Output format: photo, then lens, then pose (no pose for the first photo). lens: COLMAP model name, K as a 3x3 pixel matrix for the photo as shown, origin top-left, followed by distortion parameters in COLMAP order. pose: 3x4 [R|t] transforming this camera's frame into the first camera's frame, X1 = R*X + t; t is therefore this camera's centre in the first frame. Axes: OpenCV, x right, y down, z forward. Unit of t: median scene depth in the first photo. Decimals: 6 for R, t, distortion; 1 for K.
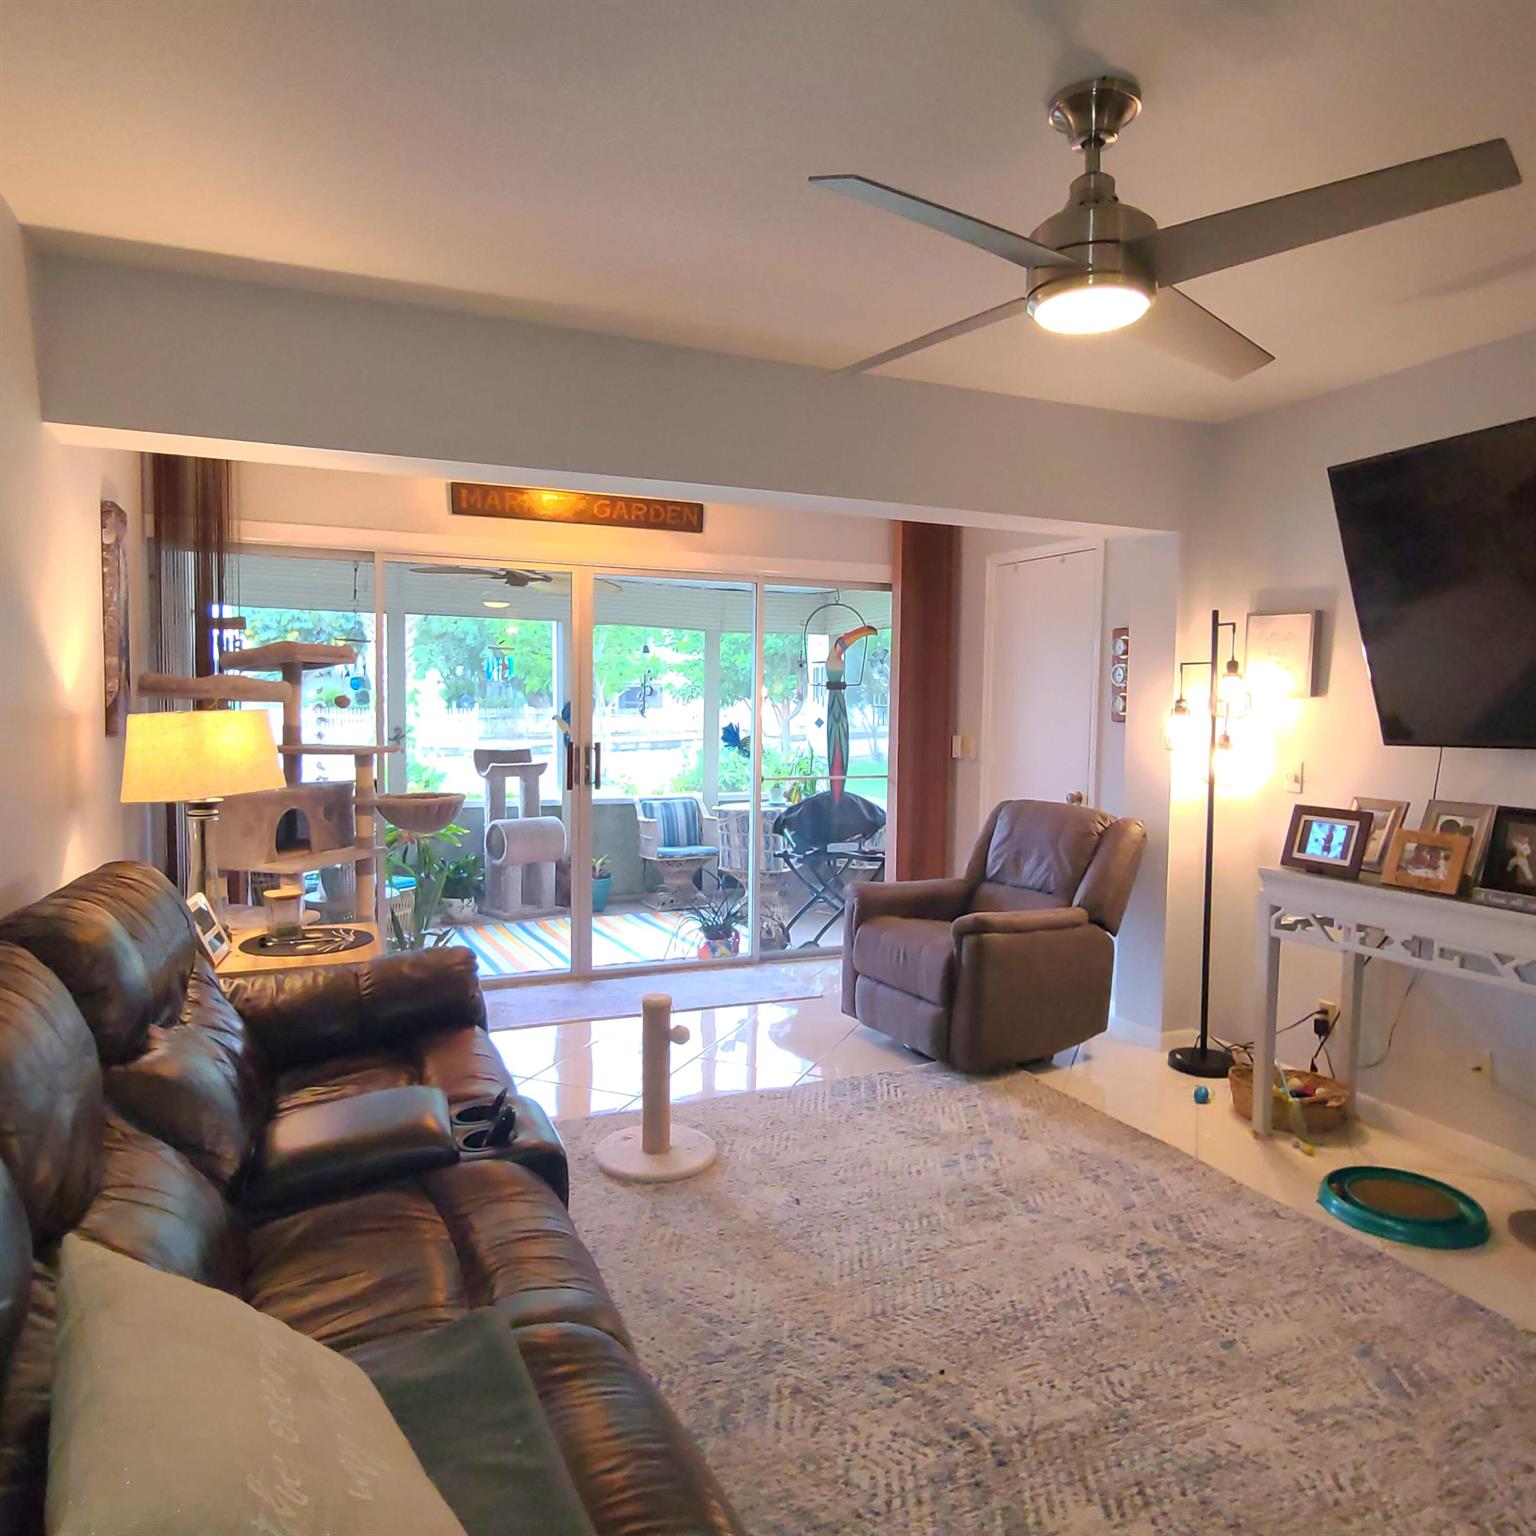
lens RADIAL K [[1082.2, 0, 770.5], [0, 1082.2, 767.8], [0, 0, 1]] dist [-0.004614, 0.002258]
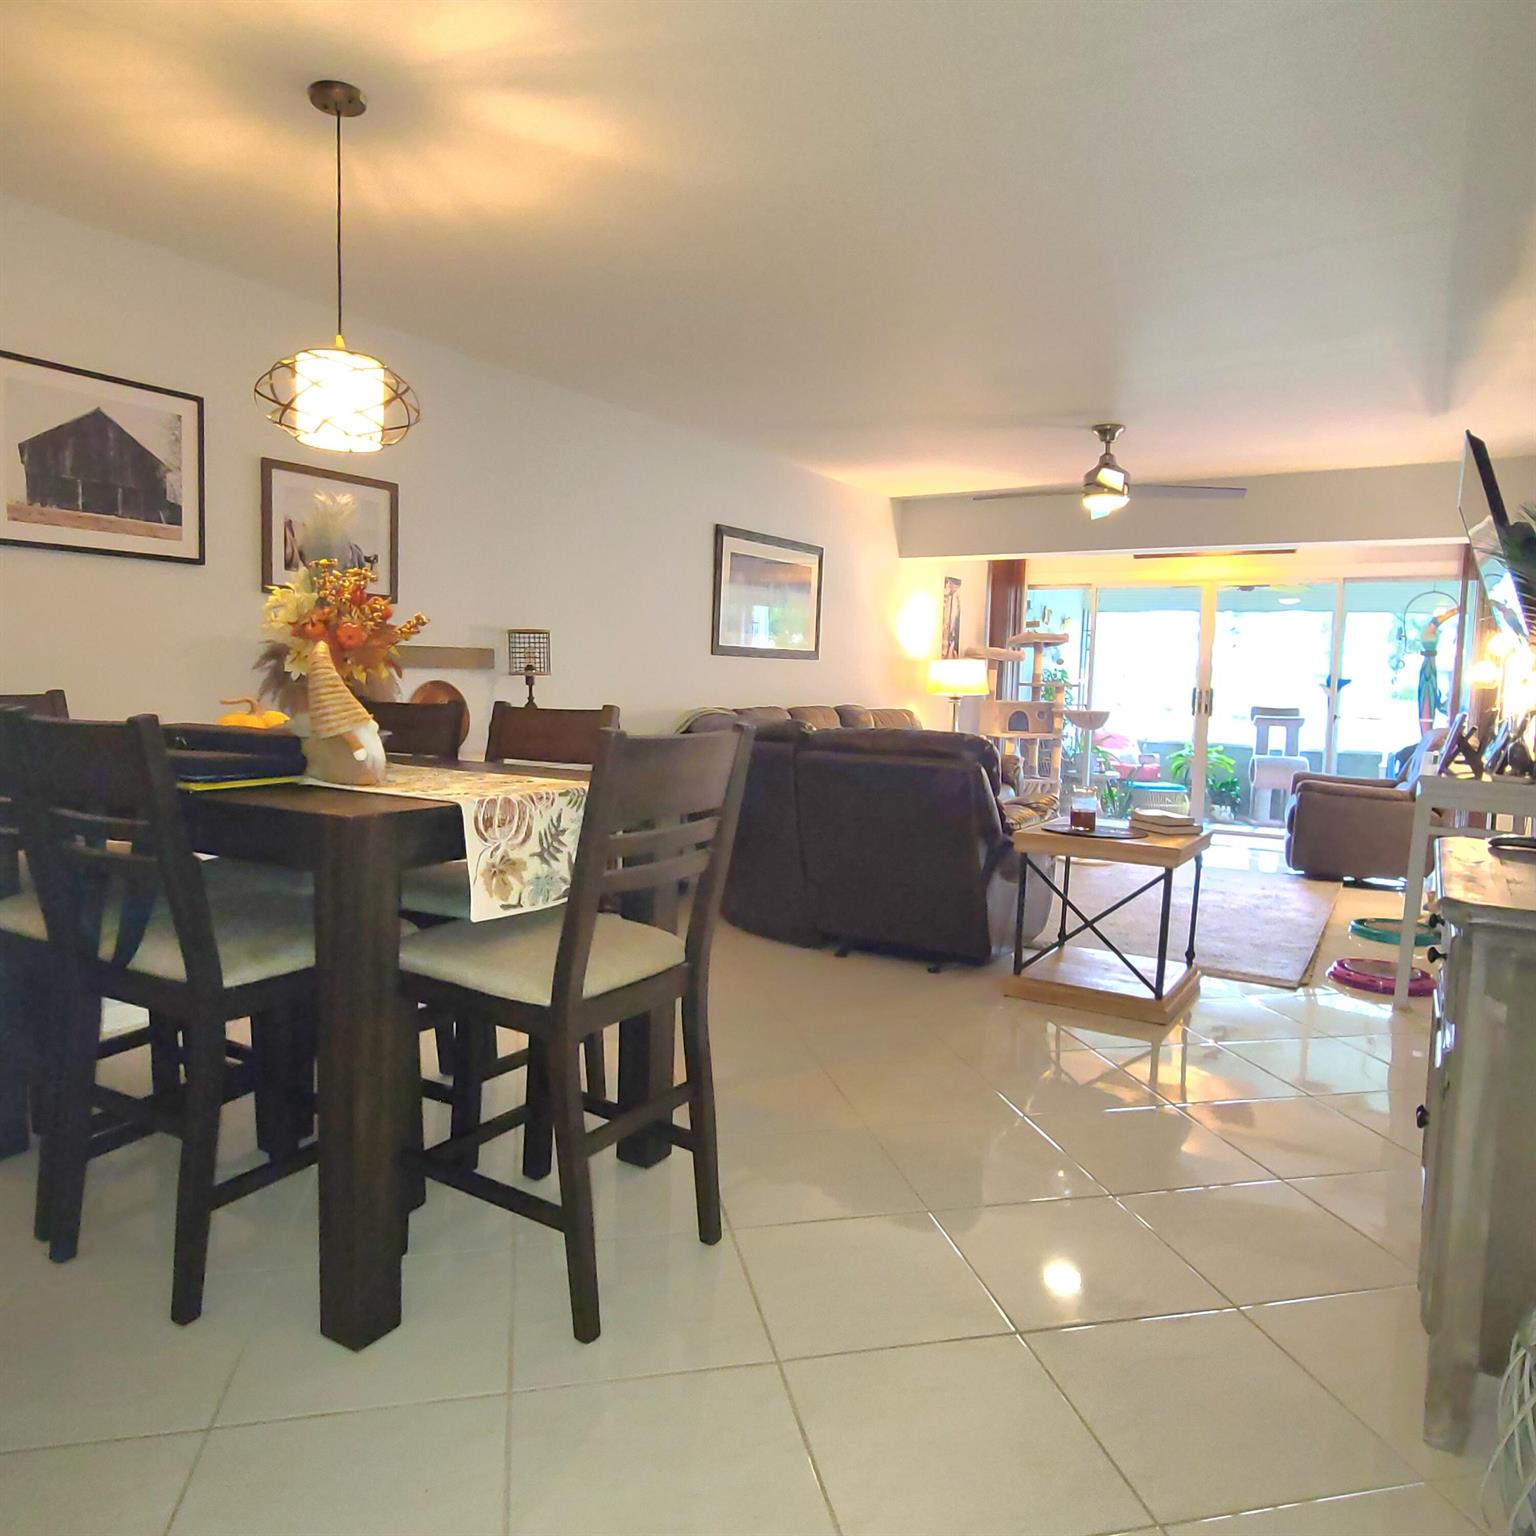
lens RADIAL K [[1082.2, 0, 767.8], [0, 1082.2, 765.6], [0, 0, 1]] dist [-0.004614, 0.002258]
pose [[0.564489, 0.067586, -0.822669, 0.827482], [-0.067933, 0.997065, 0.035300, 0.082870], [0.822640, 0.035959, 0.567424, -0.489032]]
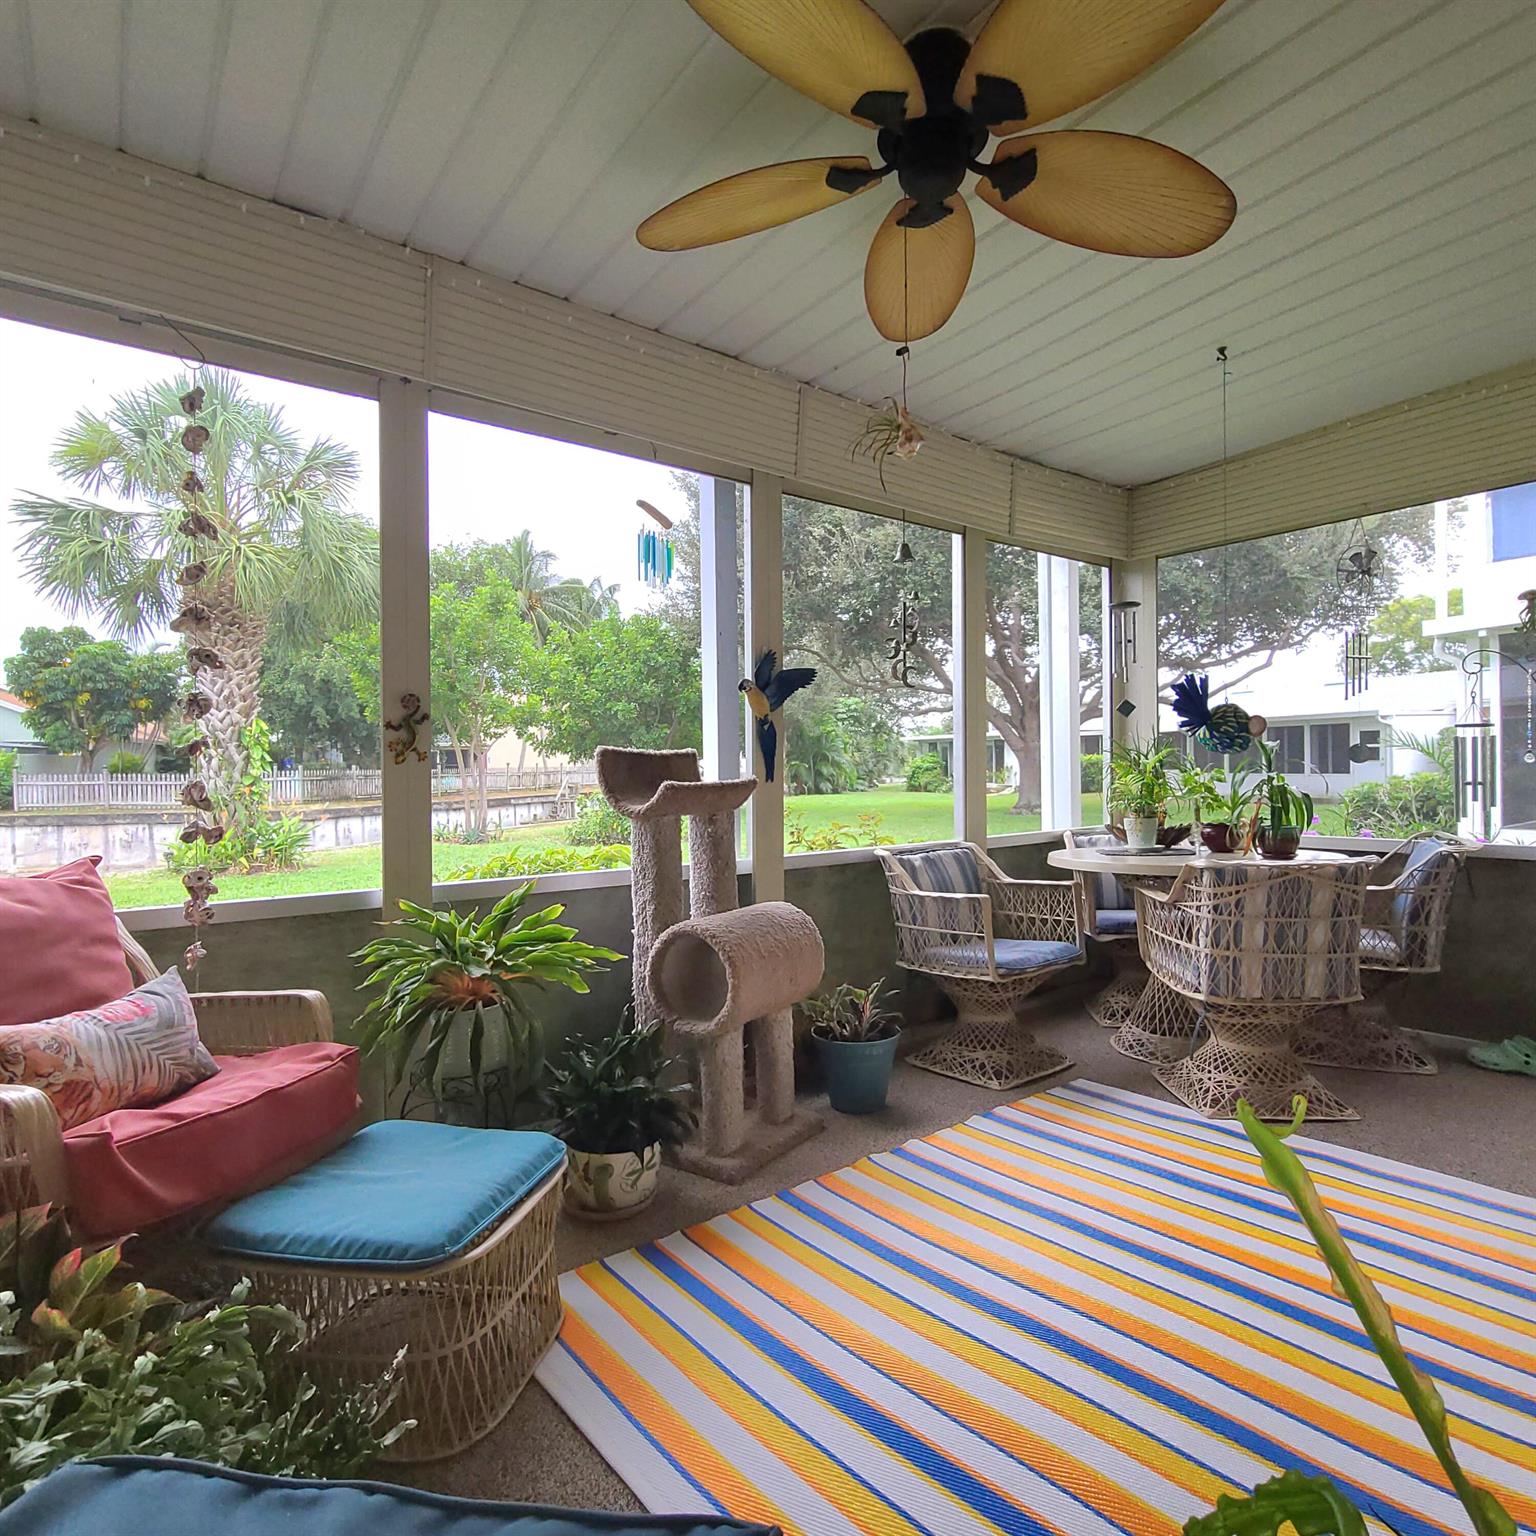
lens RADIAL K [[896.9, 0, 769.3], [0, 896.9, 769.7], [0, 0, 1]] dist [-0.013584, -0.000319]
pose [[0.970405, -0.023688, 0.240319, -0.453206], [0.037329, 0.997930, -0.052371, 0.016731], [-0.238581, 0.059792, 0.969280, 1.006645]]
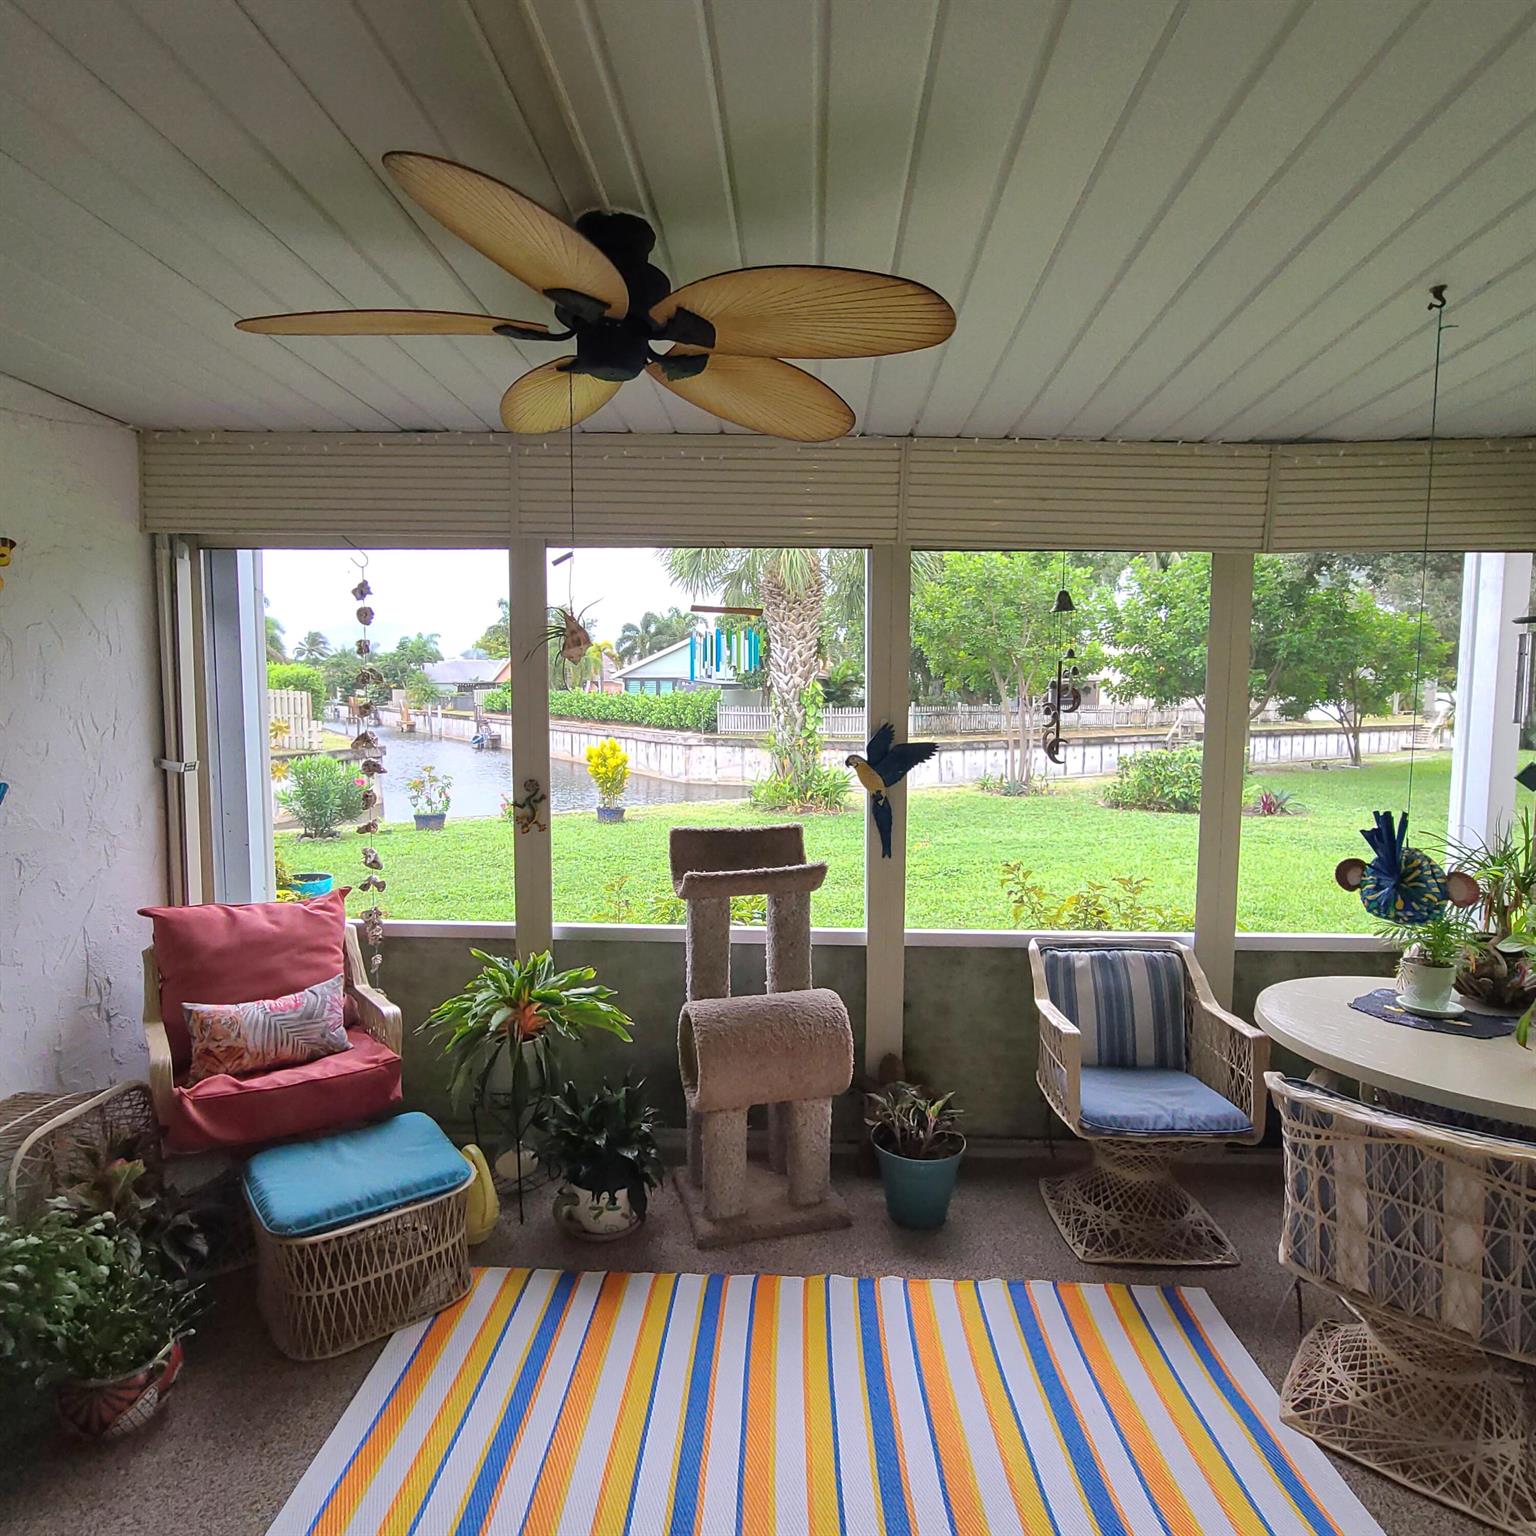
lens RADIAL K [[898.7, 0, 762.0], [0, 898.7, 768.0], [0, 0, 1]] dist [-0.014467, 0.001404]
pose [[0.898431, 0.024915, -0.438408, -0.108229], [-0.017185, 0.999619, 0.021593, -0.081504], [0.438779, -0.011866, 0.898516, 1.034847]]
